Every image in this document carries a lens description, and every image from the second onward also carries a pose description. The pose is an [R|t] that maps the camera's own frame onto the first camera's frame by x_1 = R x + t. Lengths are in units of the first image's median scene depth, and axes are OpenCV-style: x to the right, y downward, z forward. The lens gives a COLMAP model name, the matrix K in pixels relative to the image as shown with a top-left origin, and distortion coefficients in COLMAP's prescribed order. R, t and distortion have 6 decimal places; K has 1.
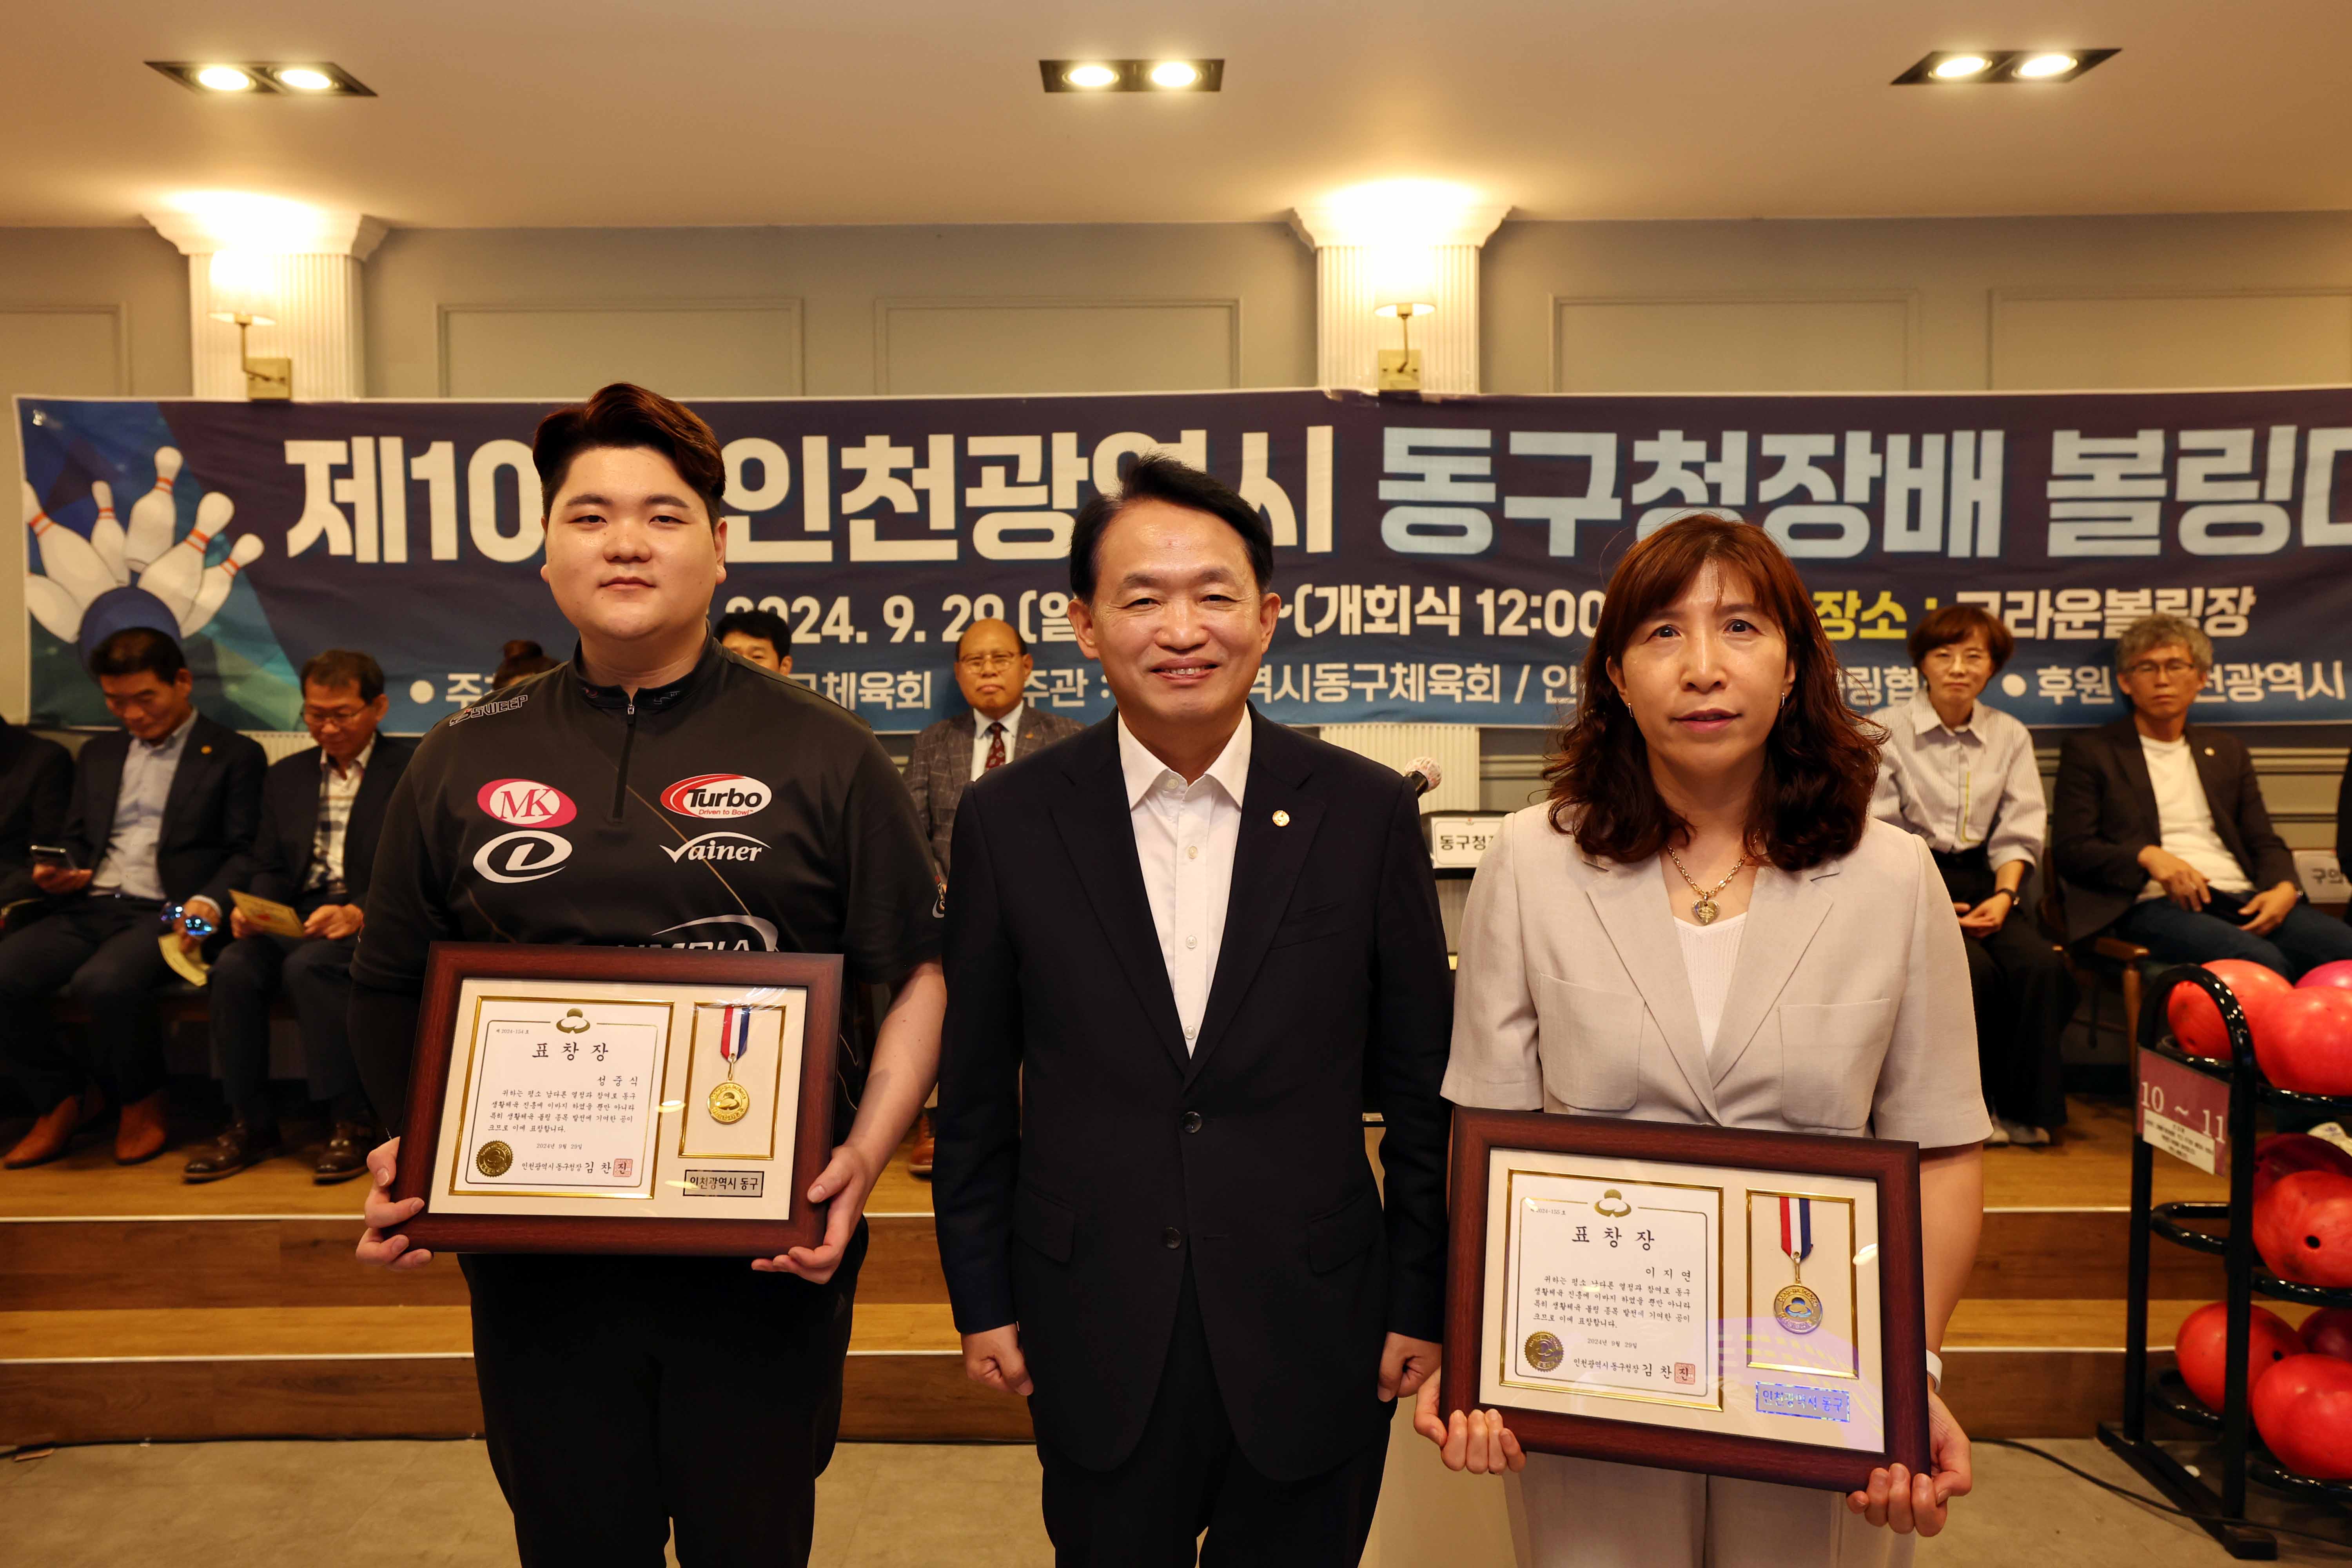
lens RADIAL K [[1692.1, 0, 1151.2], [0, 1692.1, 749.1], [0, 0, 1]] dist [-0.003433, 0.030941]
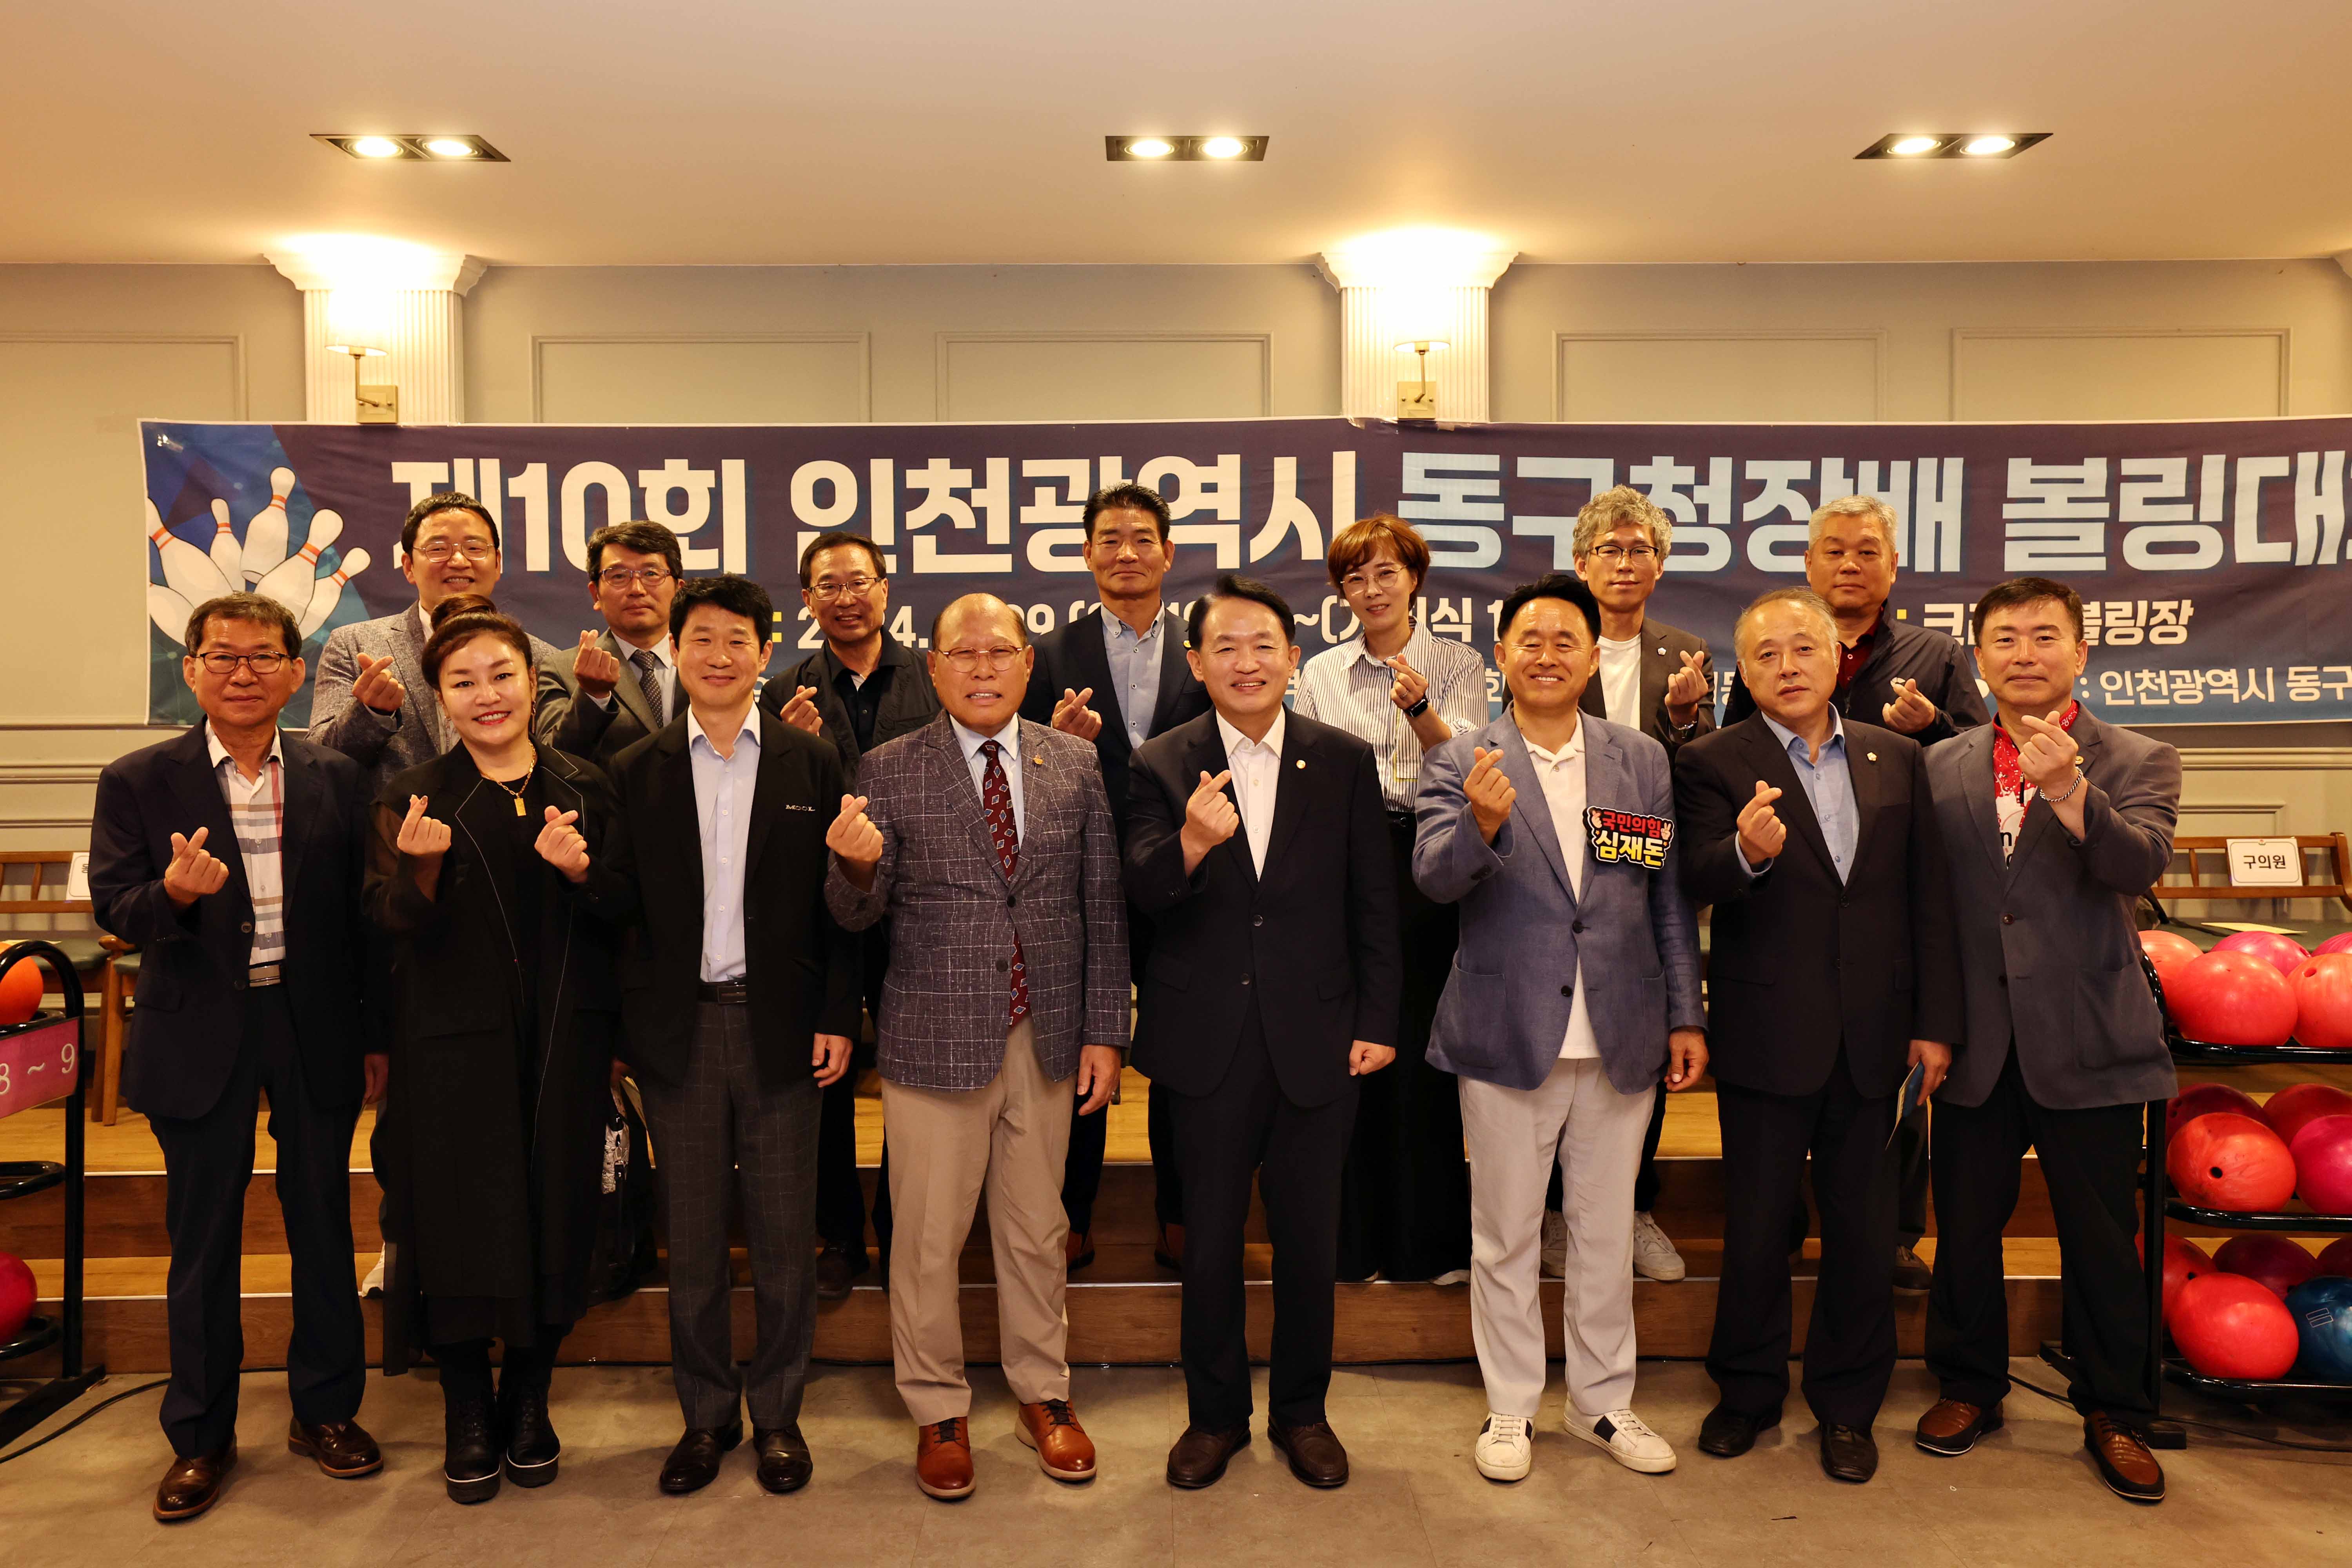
lens RADIAL K [[1702.0, 0, 1175.2], [0, 1702.0, 729.4], [0, 0, 1]] dist [-0.008415, 0.044953]
pose [[0.999863, 0.000781, 0.016504, -0.027598], [-0.000589, 0.999932, -0.011675, 0.002013], [-0.016512, 0.011664, 0.999796, -0.096199]]
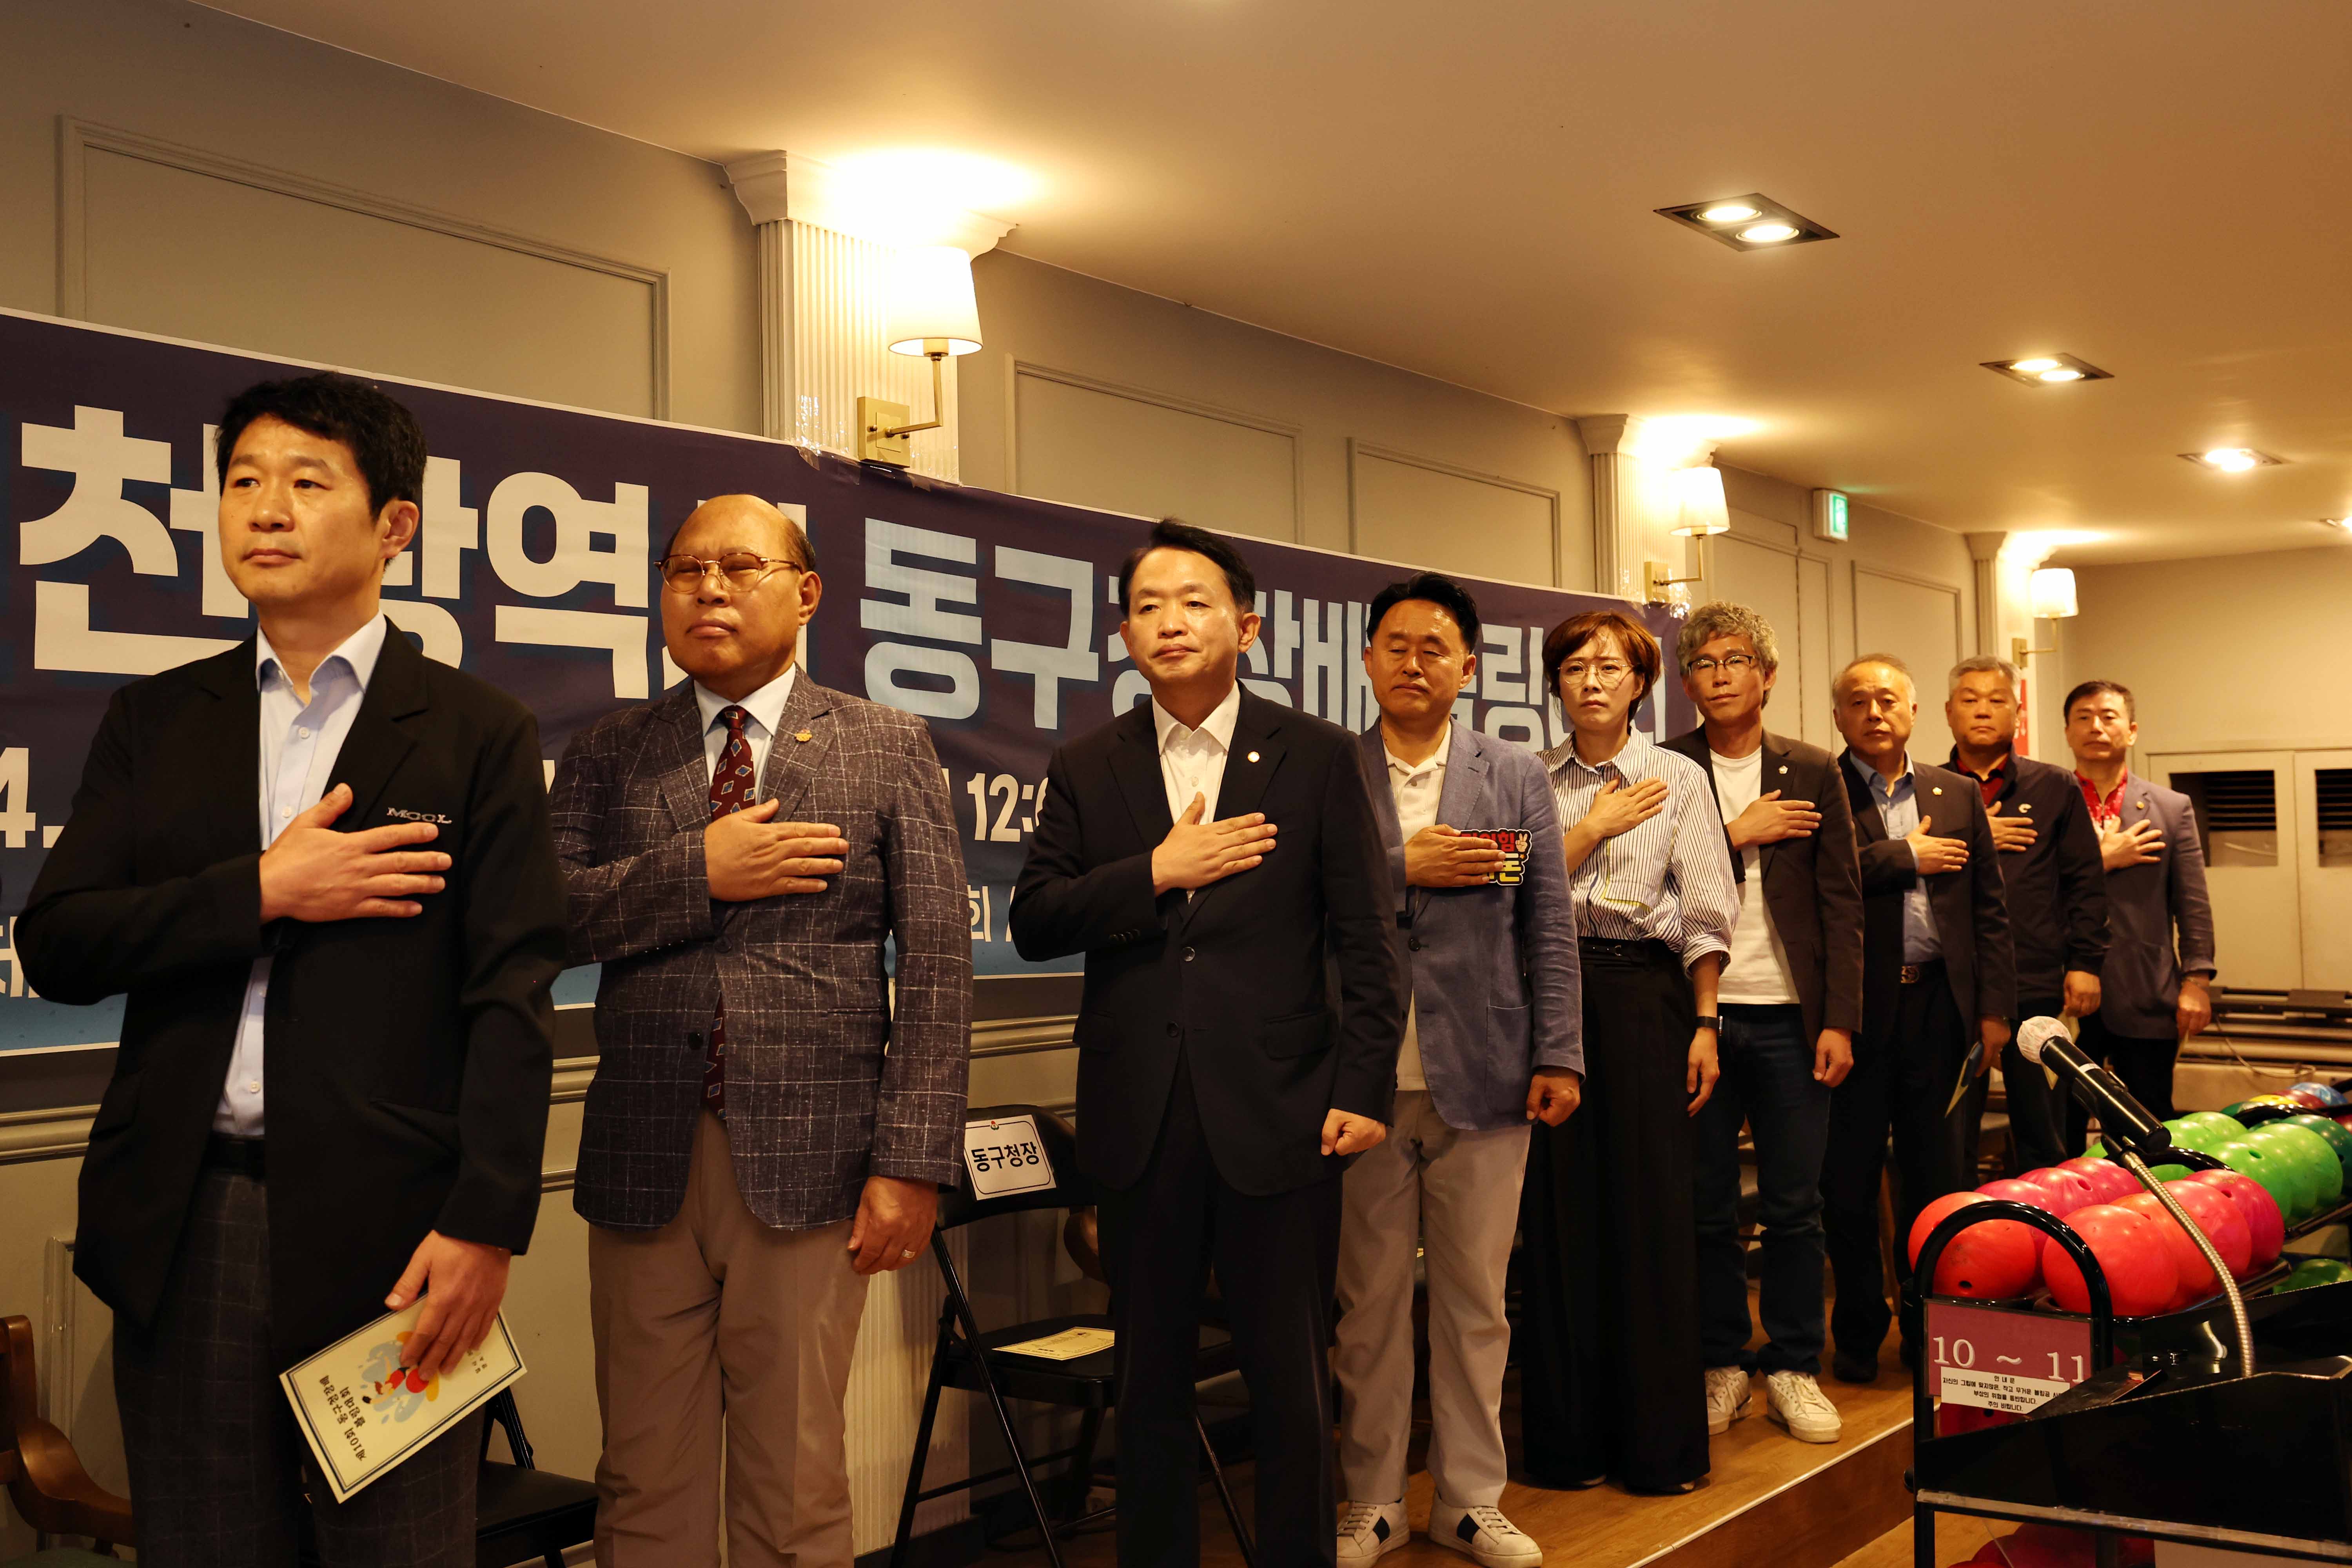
lens RADIAL K [[2406.0, 0, 1170.8], [0, 2406.0, 734.7], [0, 0, 1]] dist [0.046824, 0.016560]
pose [[0.599623, 0.042877, 0.799133, -0.519158], [0.042311, 0.995469, -0.085159, -0.024989], [-0.799163, 0.084875, 0.595092, 0.368902]]
